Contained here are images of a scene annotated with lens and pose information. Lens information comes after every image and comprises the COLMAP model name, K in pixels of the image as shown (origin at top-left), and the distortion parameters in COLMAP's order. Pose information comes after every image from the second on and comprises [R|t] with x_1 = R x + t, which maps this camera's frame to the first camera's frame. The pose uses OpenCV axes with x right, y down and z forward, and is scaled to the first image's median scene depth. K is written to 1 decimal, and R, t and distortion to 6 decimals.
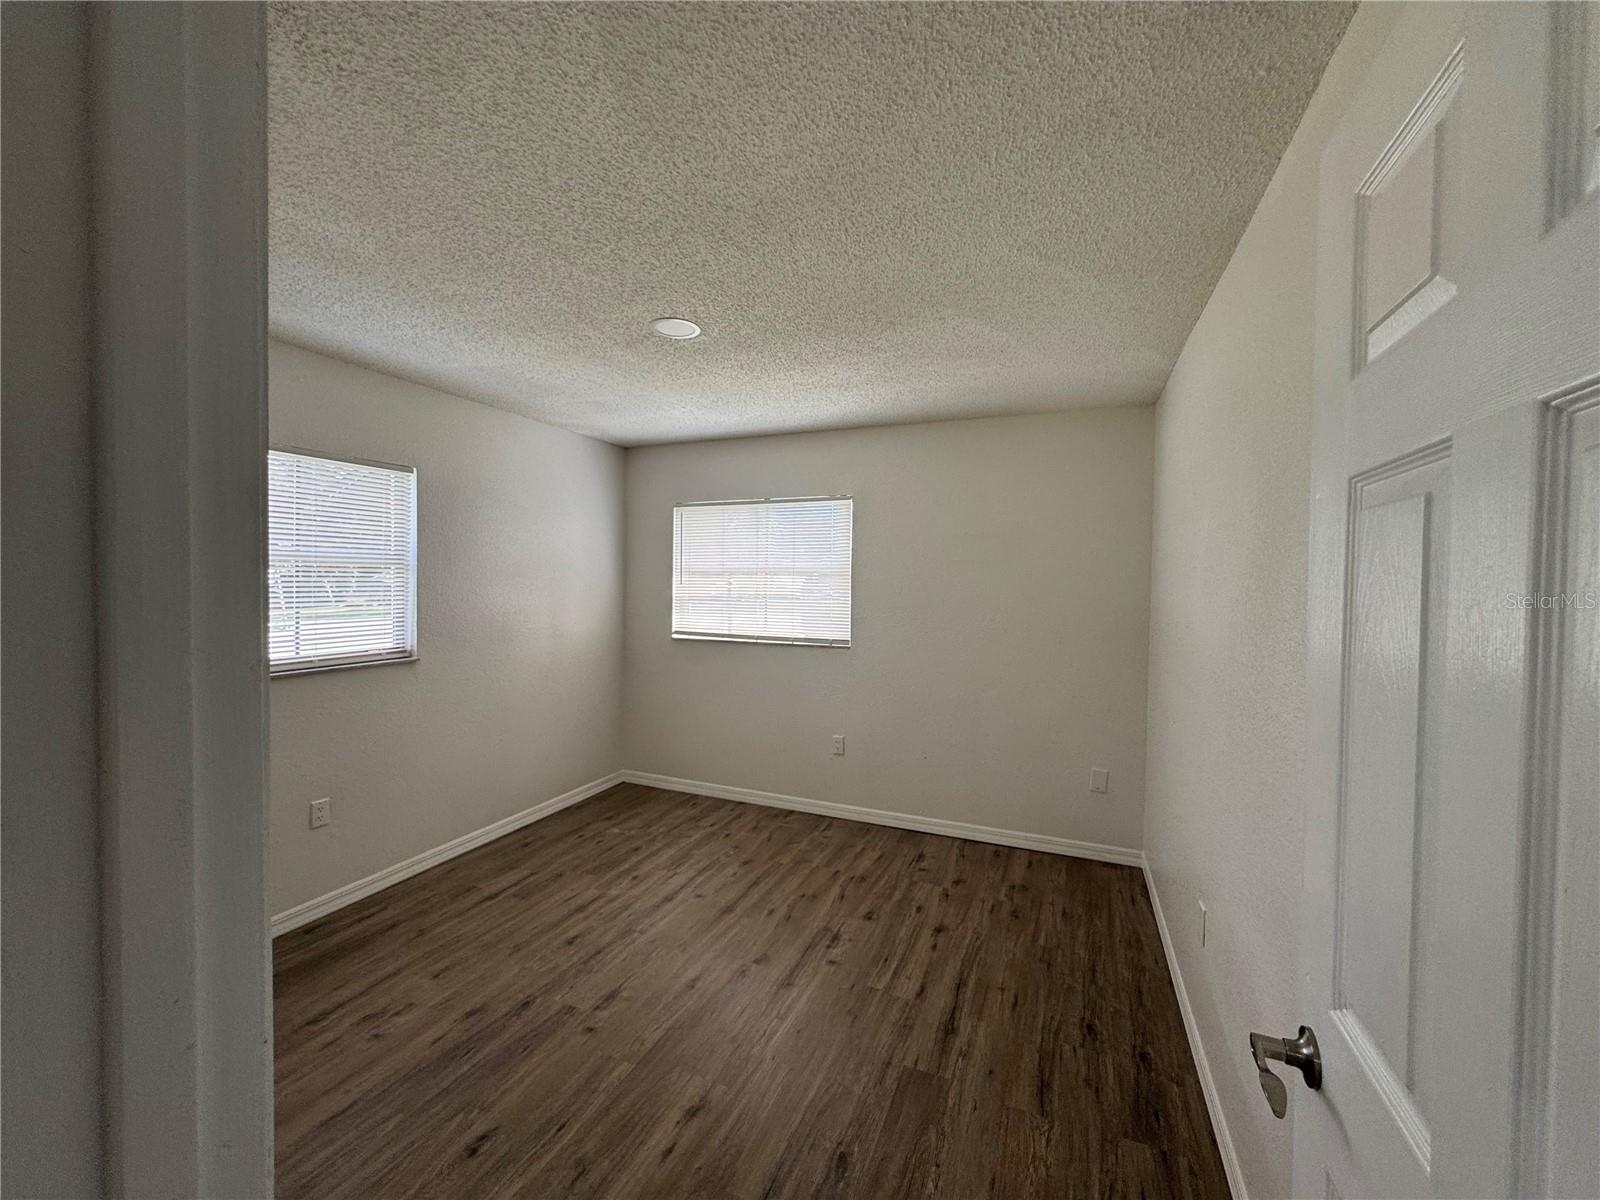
lens RADIAL K [[640.2, 0, 799.4], [0, 640.2, 593.1], [0, 0, 1]] dist [0.000292, -0.000200]
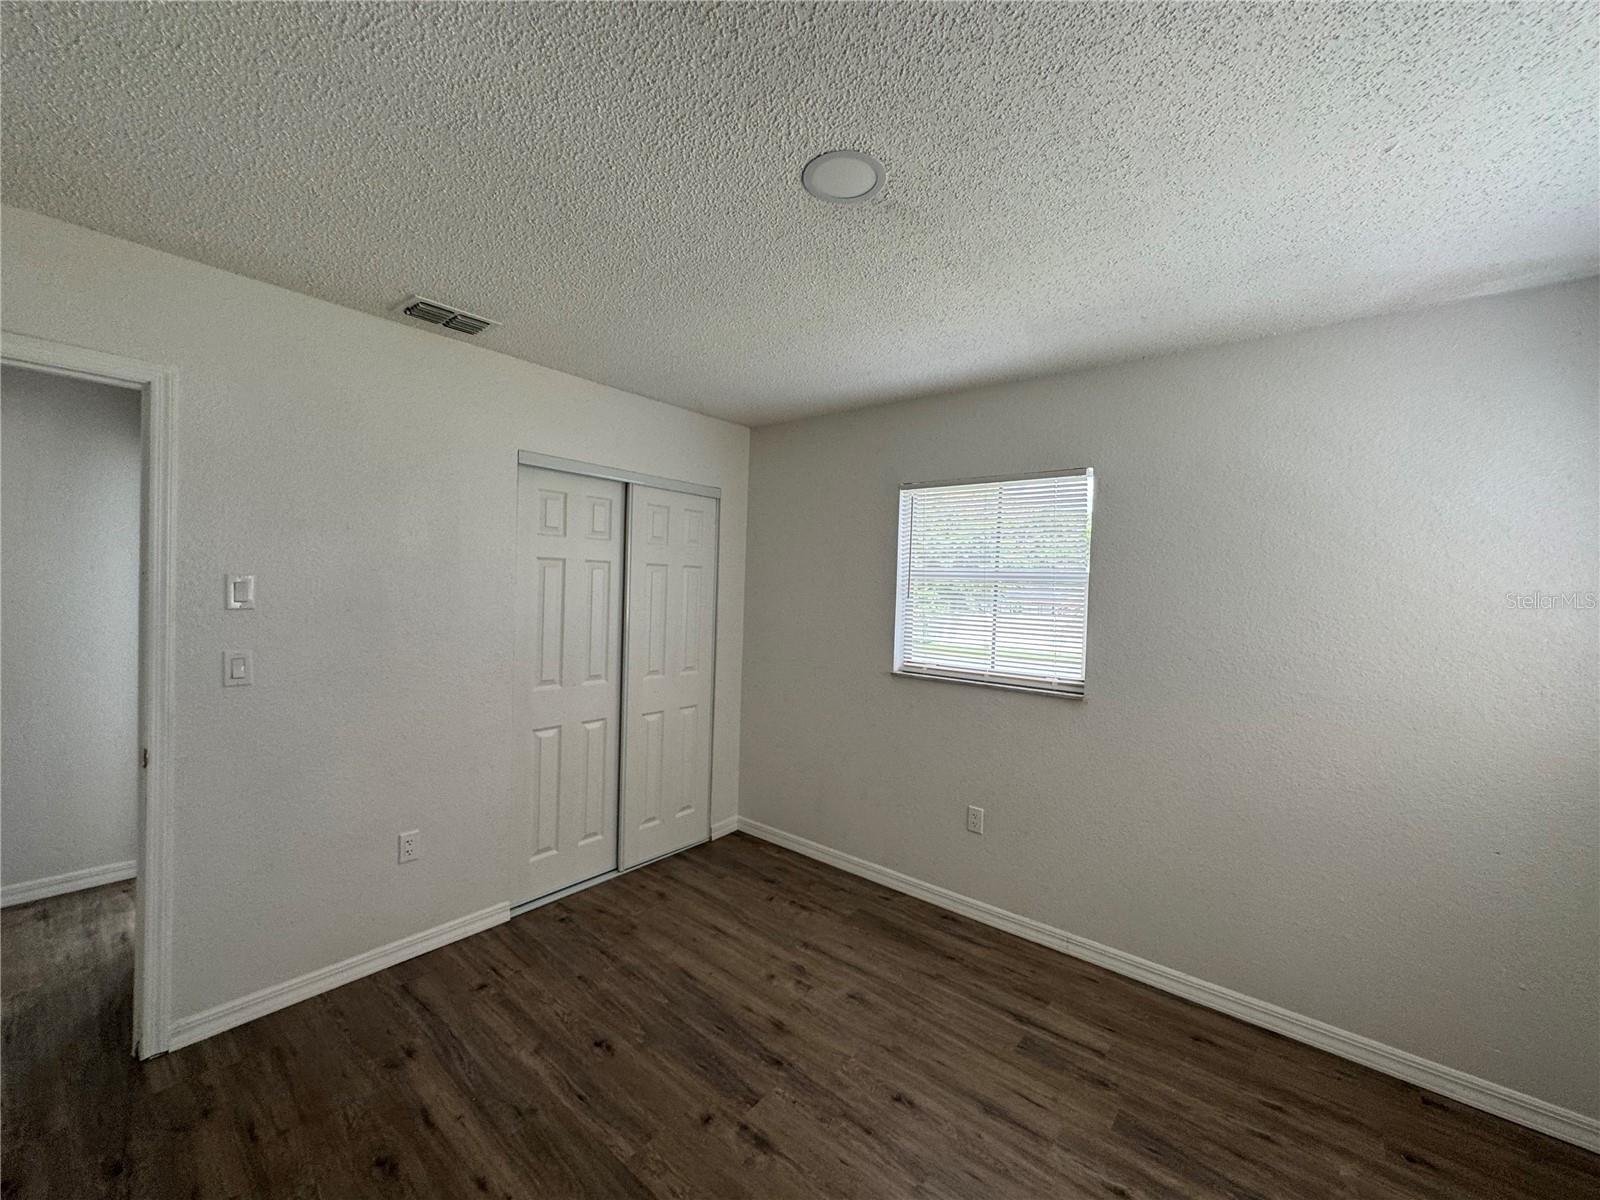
lens RADIAL K [[640.2, 0, 800.4], [0, 640.2, 594.9], [0, 0, 1]] dist [0.000292, -0.000200]
pose [[-0.281250, -0.002514, -0.959631, 0.325459], [-0.055129, 0.998387, 0.013542, -0.022706], [0.958050, 0.056713, -0.280935, 0.943292]]
